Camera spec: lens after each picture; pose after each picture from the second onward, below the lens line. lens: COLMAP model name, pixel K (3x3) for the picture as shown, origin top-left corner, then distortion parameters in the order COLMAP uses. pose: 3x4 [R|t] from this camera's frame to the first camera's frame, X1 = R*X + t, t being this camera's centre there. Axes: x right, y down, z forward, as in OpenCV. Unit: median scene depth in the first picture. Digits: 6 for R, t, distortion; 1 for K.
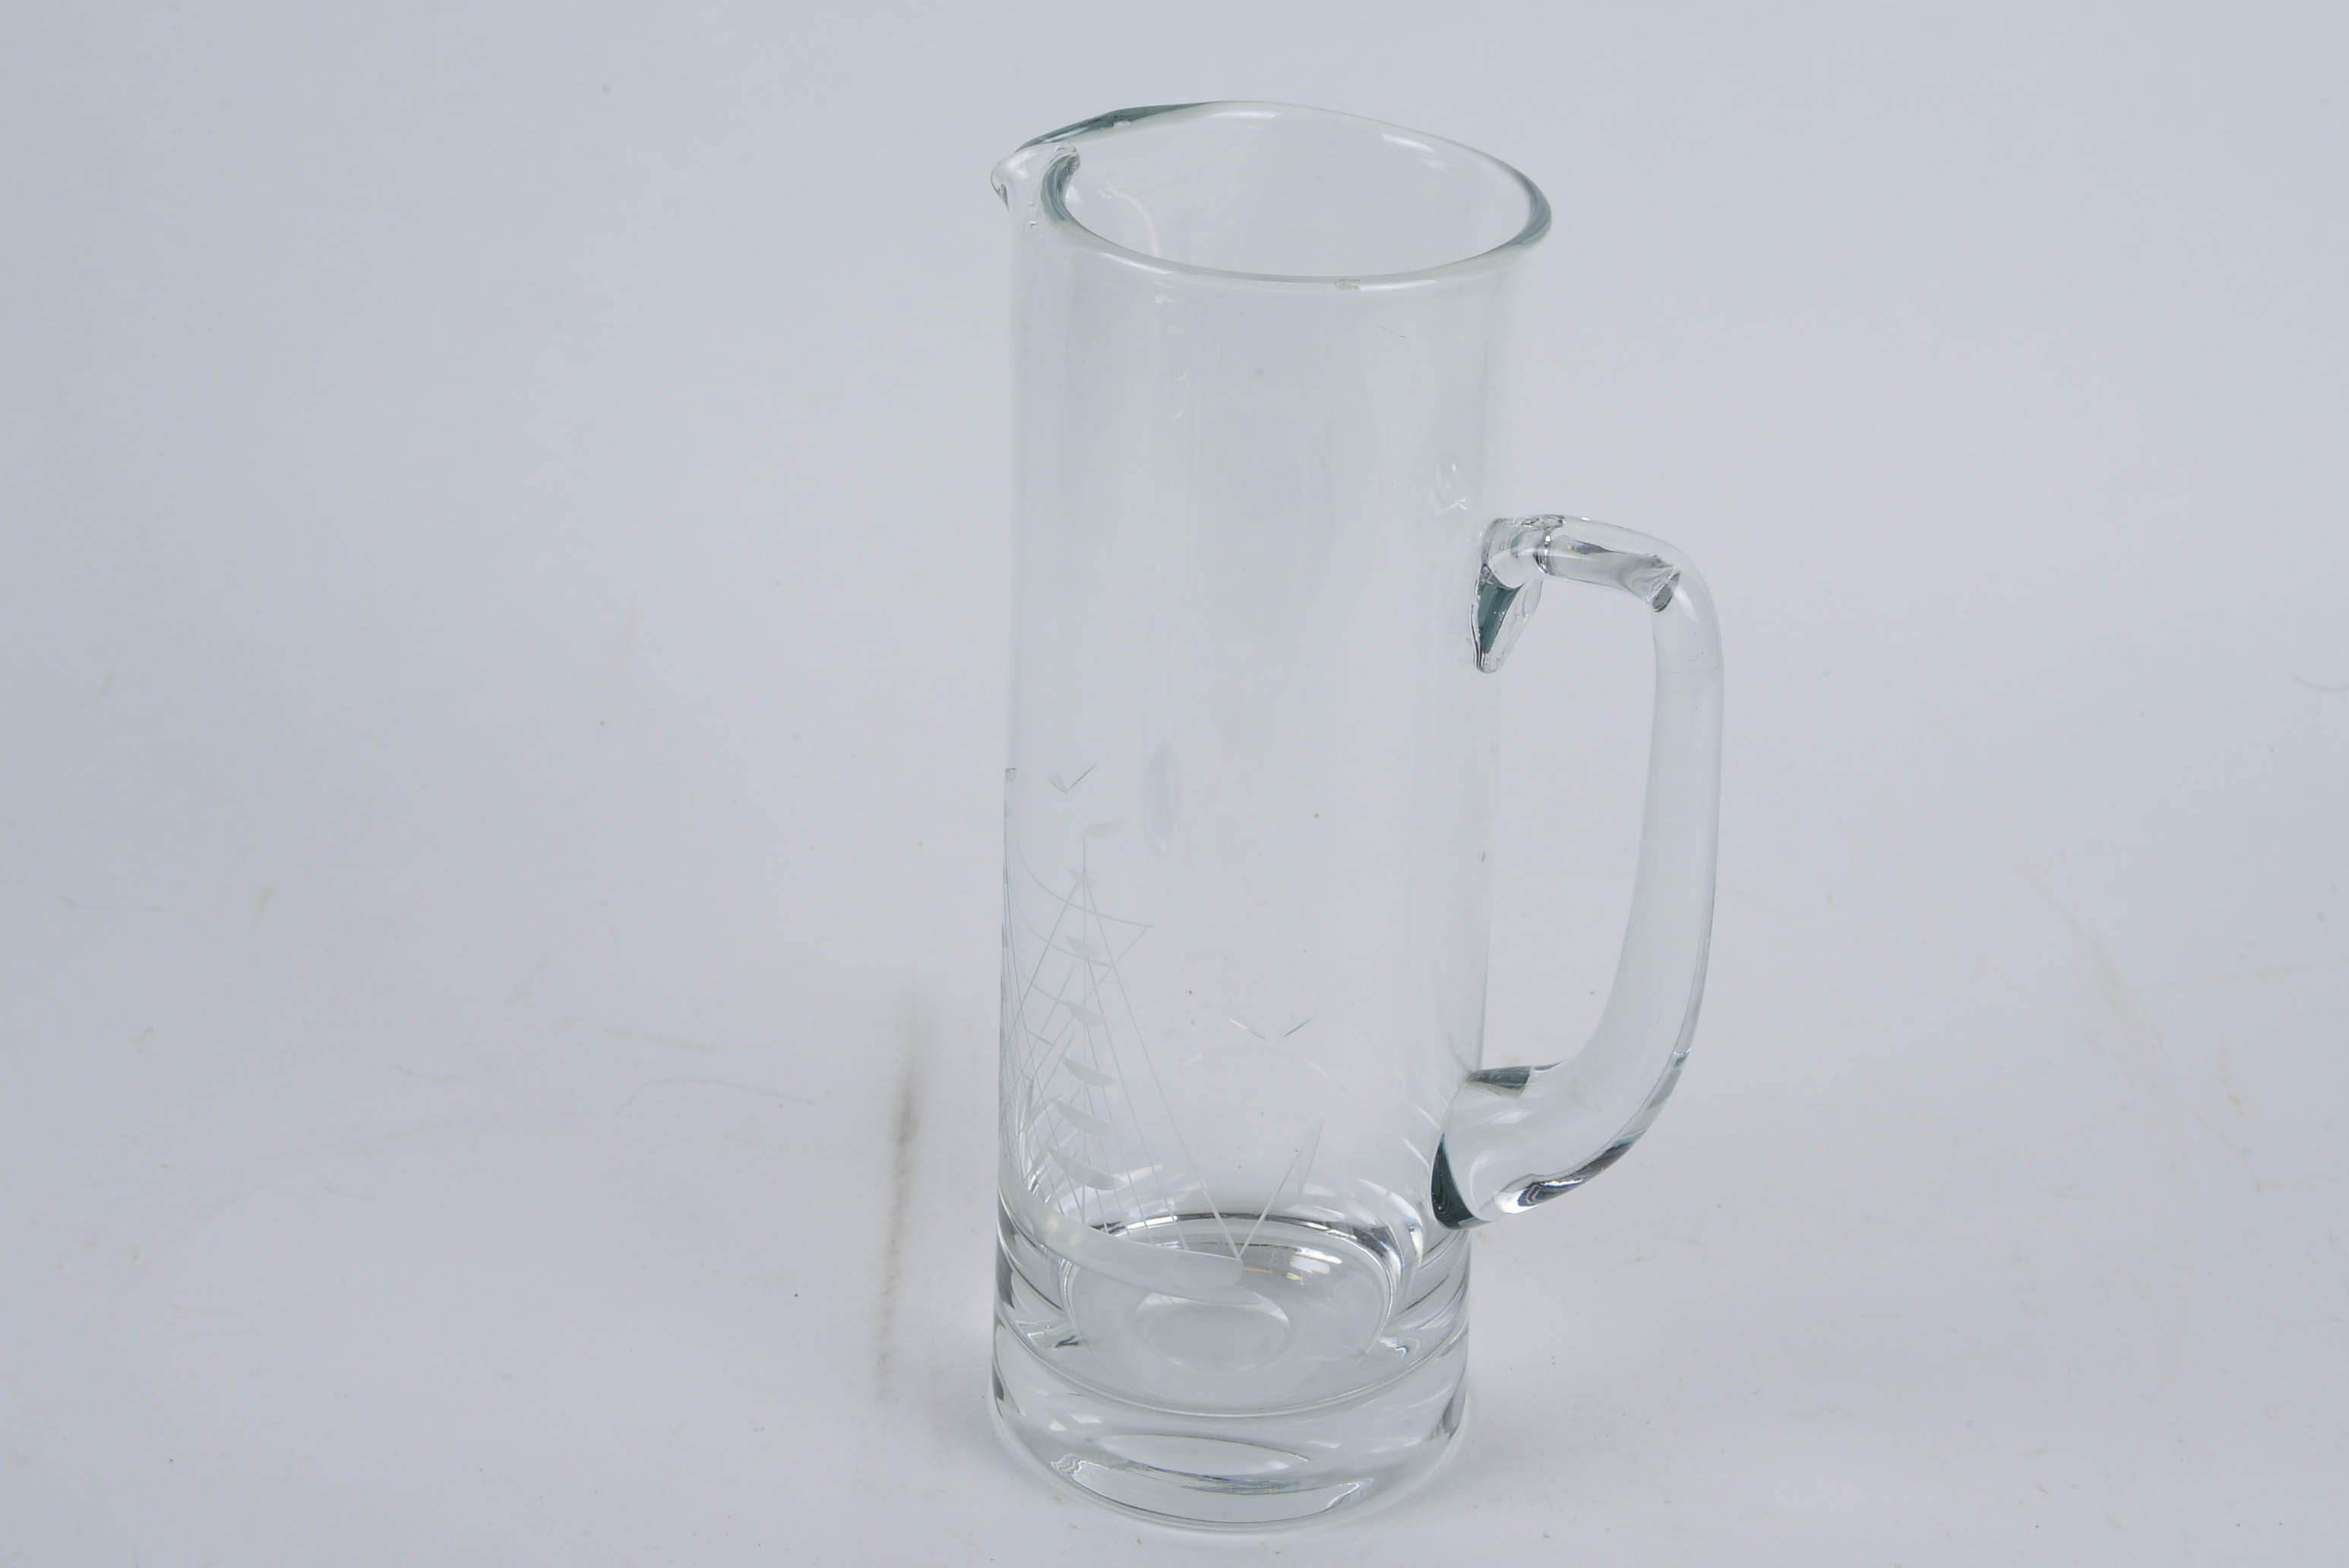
lens RADIAL K [[3555.7, 0, 1179.6], [0, 3555.7, 731.9], [0, 0, 1]] dist [0.008760, 0.060386]
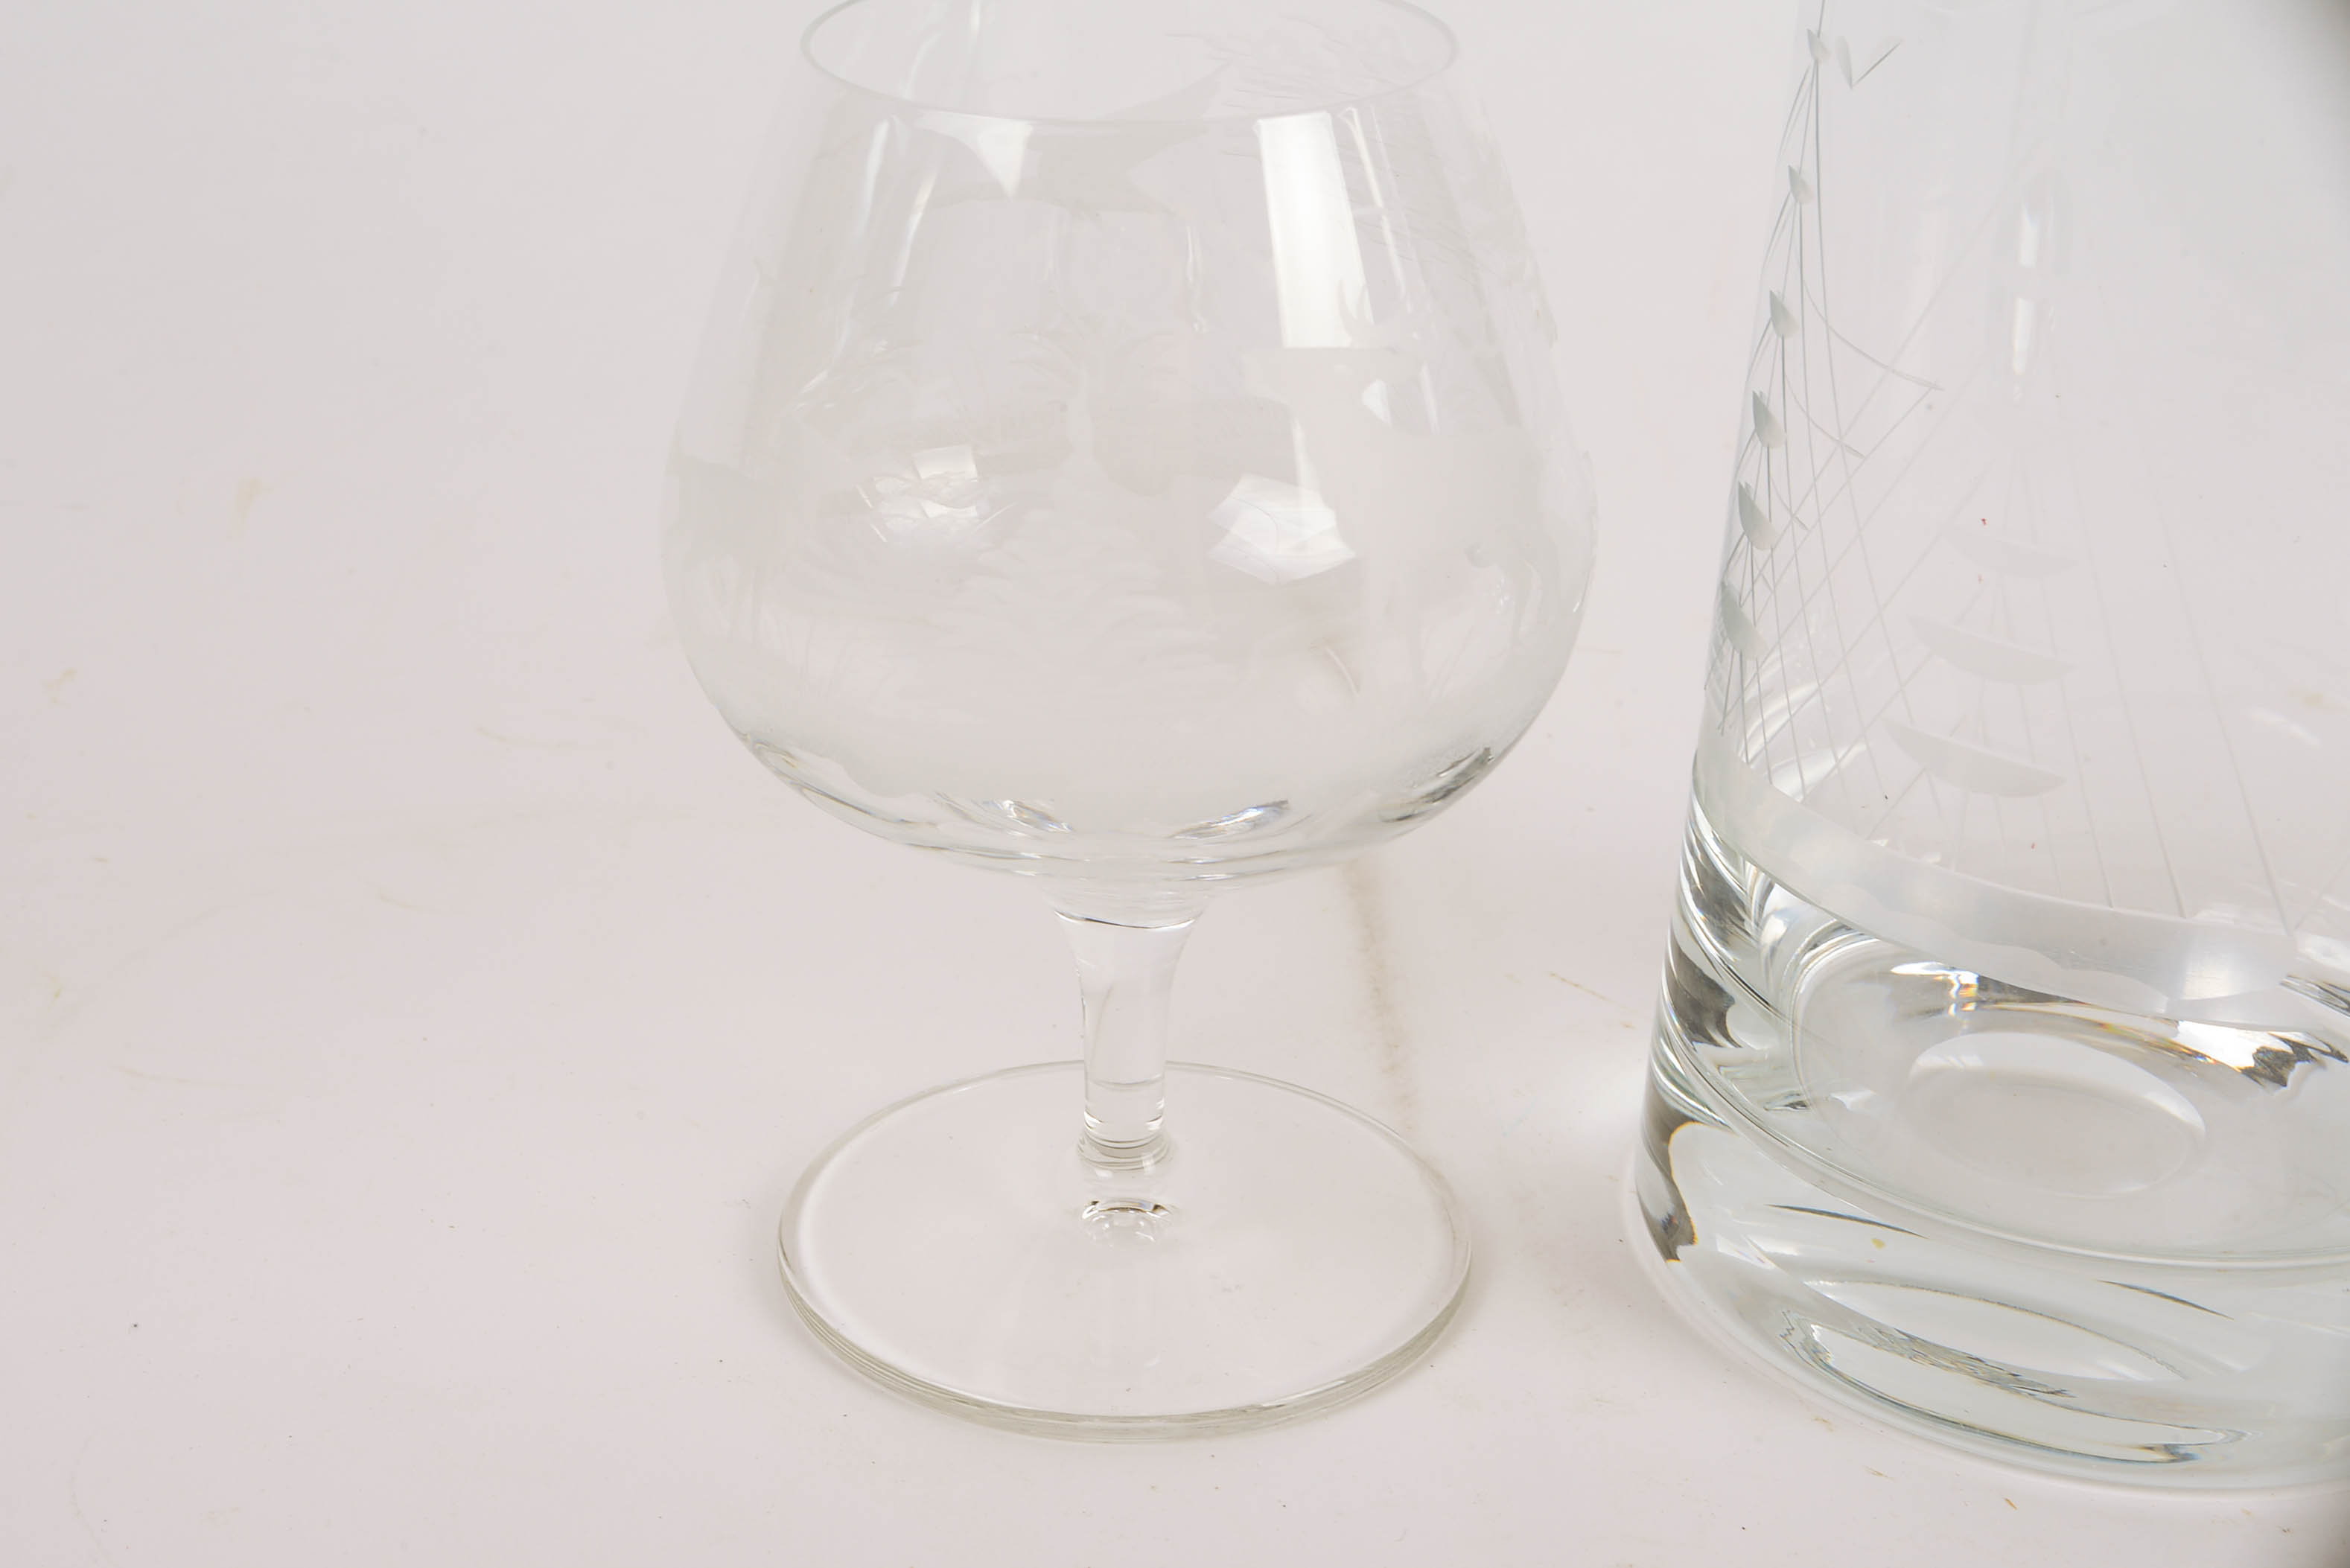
lens RADIAL K [[3634.1, 0, 1175.0], [0, 3634.1, 784.0], [0, 0, 1]] dist [-0.020422, -0.174166]
pose [[0.999318, 0.024999, 0.027188, -0.150432], [-0.025301, 0.999621, 0.010820, 0.120570], [-0.026907, -0.011501, 0.999572, 0.477079]]
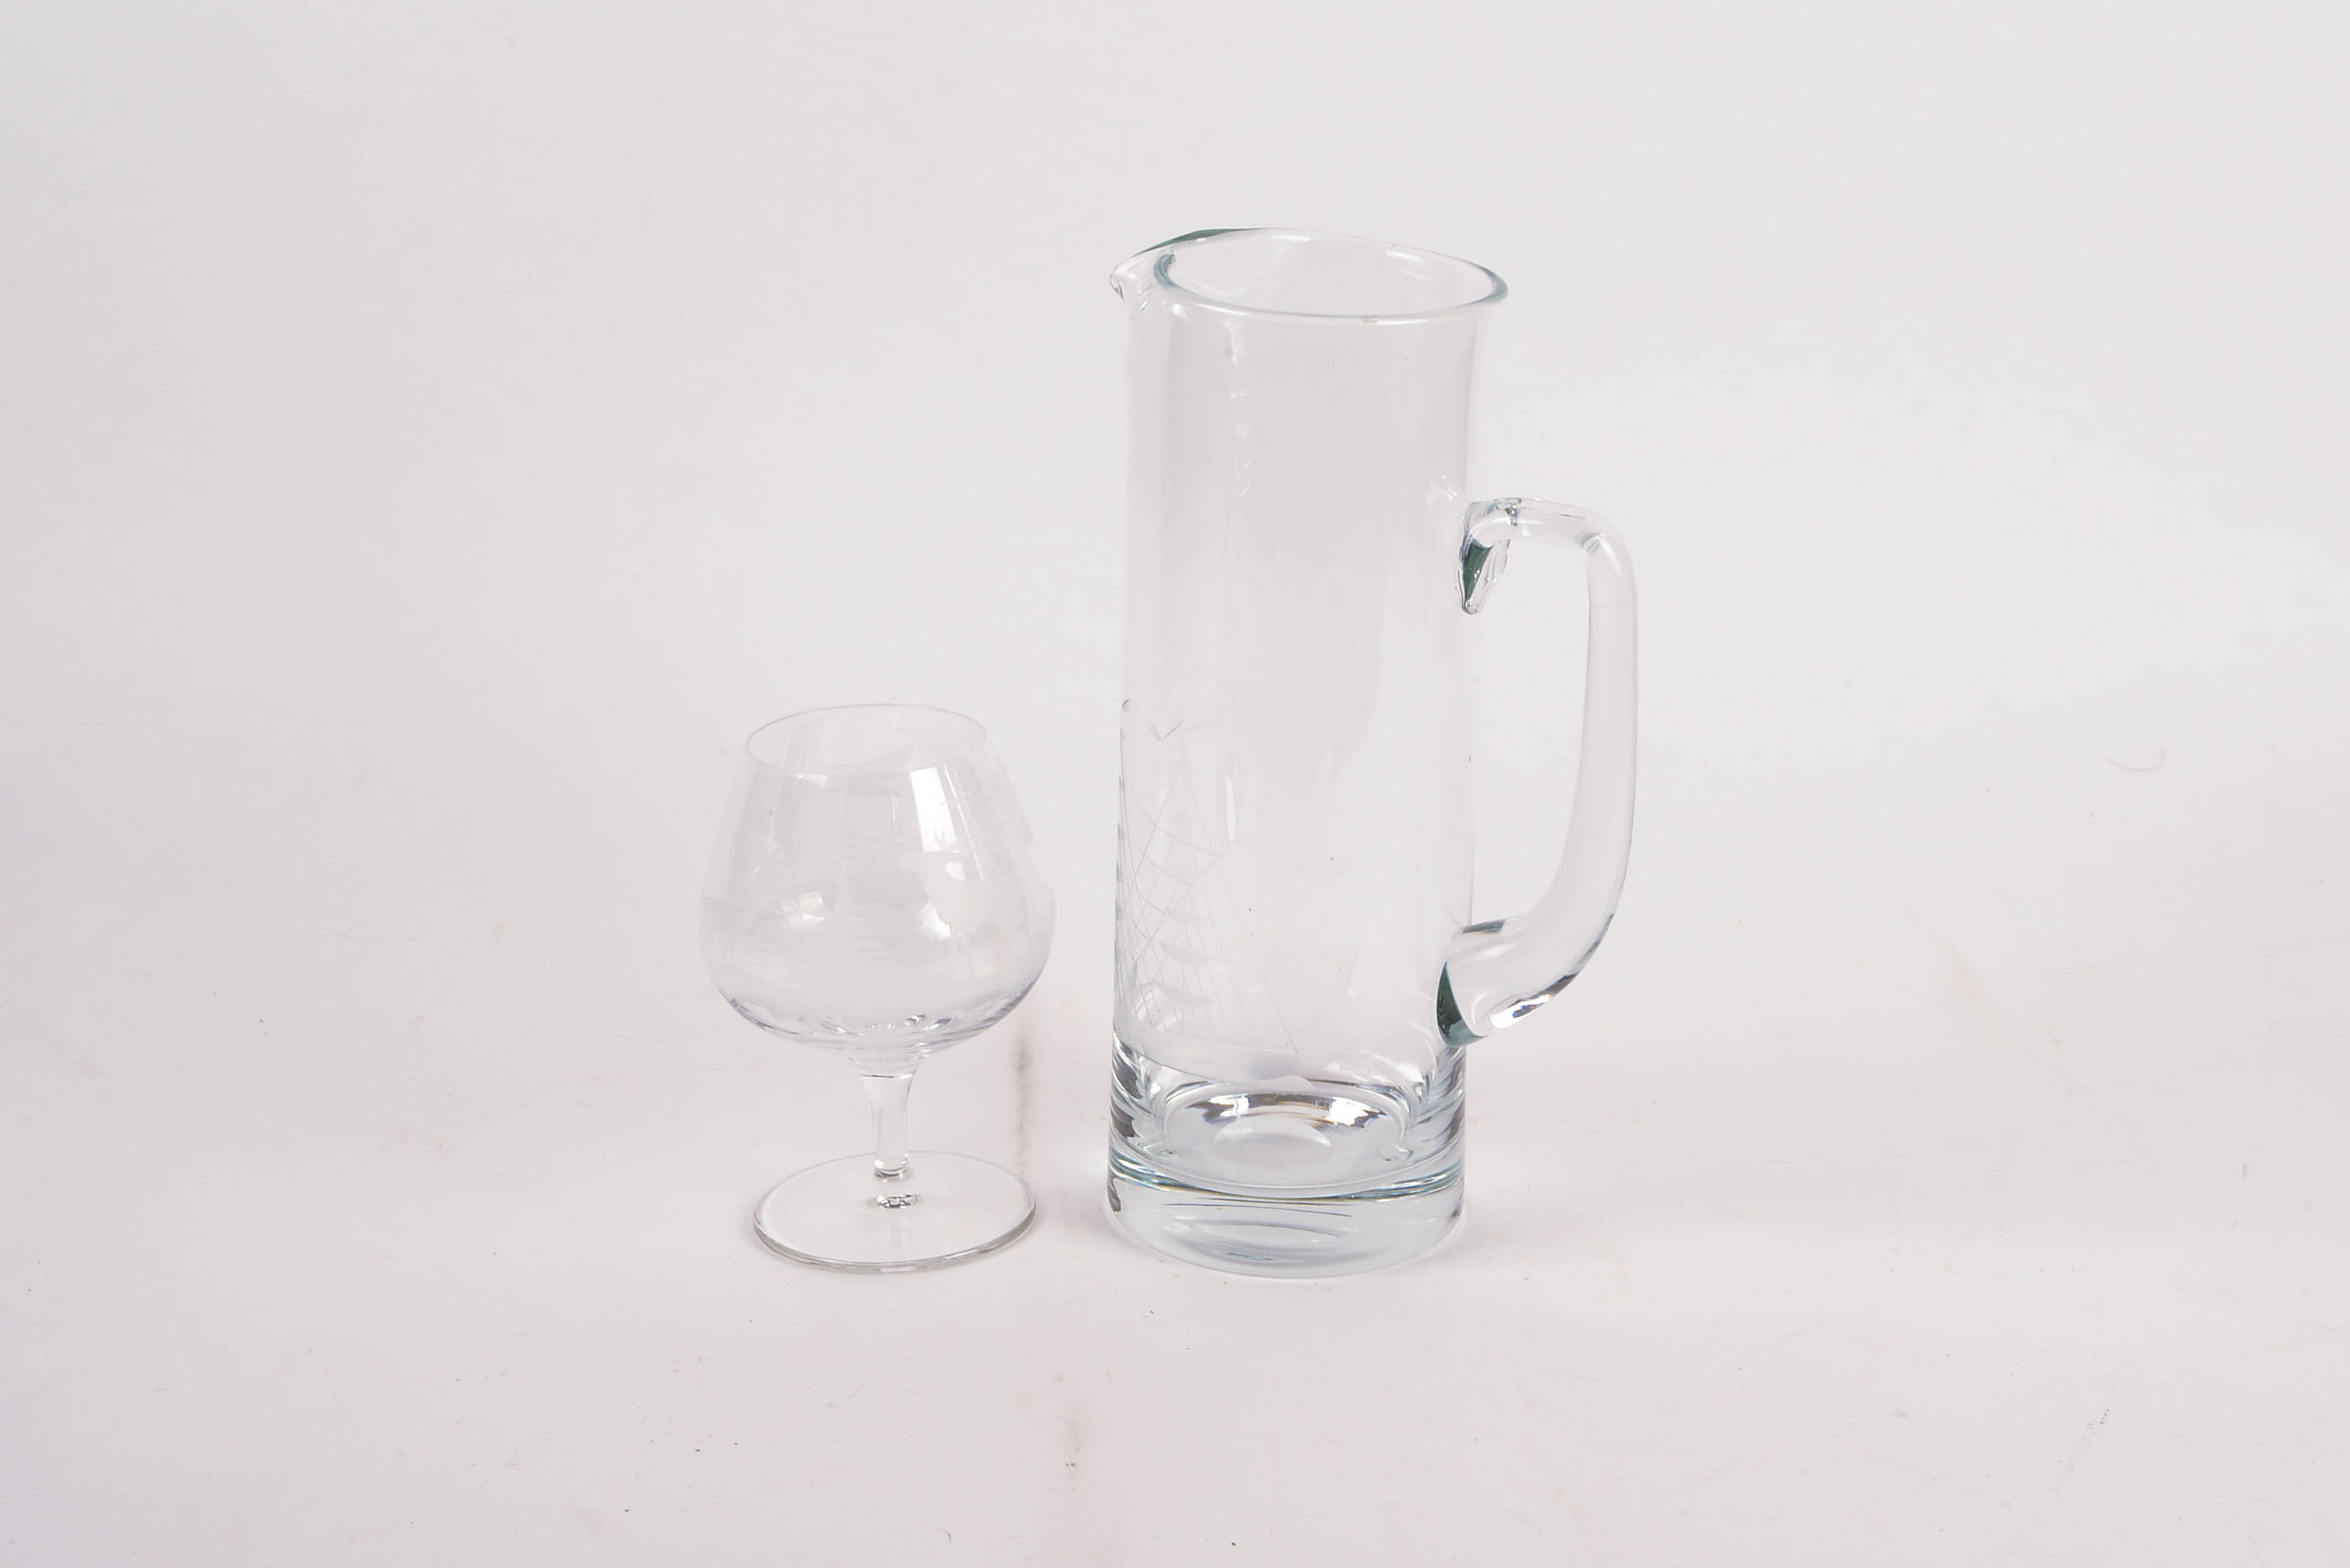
lens RADIAL K [[3633.9, 0, 1175.0], [0, 3633.9, 784.0], [0, 0, 1]] dist [-0.020422, -0.174166]
pose [[0.999870, -0.011638, 0.011138, -0.043559], [0.012812, 0.993639, -0.111877, 0.194992], [-0.009765, 0.112005, 0.993660, -0.387700]]
